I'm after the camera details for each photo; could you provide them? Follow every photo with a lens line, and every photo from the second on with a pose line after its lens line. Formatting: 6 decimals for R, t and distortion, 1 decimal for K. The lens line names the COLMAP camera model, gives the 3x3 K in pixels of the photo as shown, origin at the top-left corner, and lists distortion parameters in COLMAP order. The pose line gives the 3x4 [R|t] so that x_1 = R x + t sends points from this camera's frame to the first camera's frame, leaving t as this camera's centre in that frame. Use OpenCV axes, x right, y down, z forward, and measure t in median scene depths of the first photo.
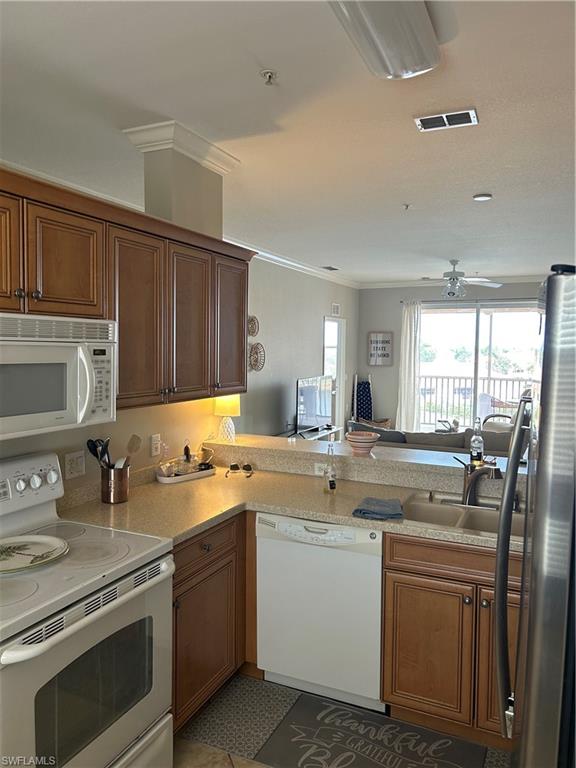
lens RADIAL K [[577.8, 0, 288.0], [0, 577.8, 384.0], [0, 0, 1]] dist [0.065728, -0.000610]
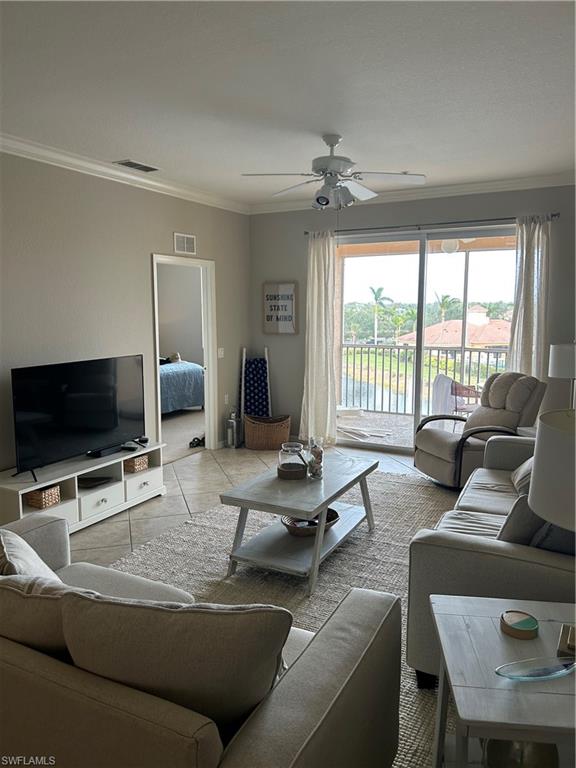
lens RADIAL K [[577.8, 0, 288.0], [0, 577.8, 384.0], [0, 0, 1]] dist [0.065728, -0.000610]
pose [[0.998381, -0.006011, -0.056571, 0.209555], [0.009935, 0.997543, 0.069345, -0.020940], [0.056015, -0.069795, 0.995987, 0.353778]]
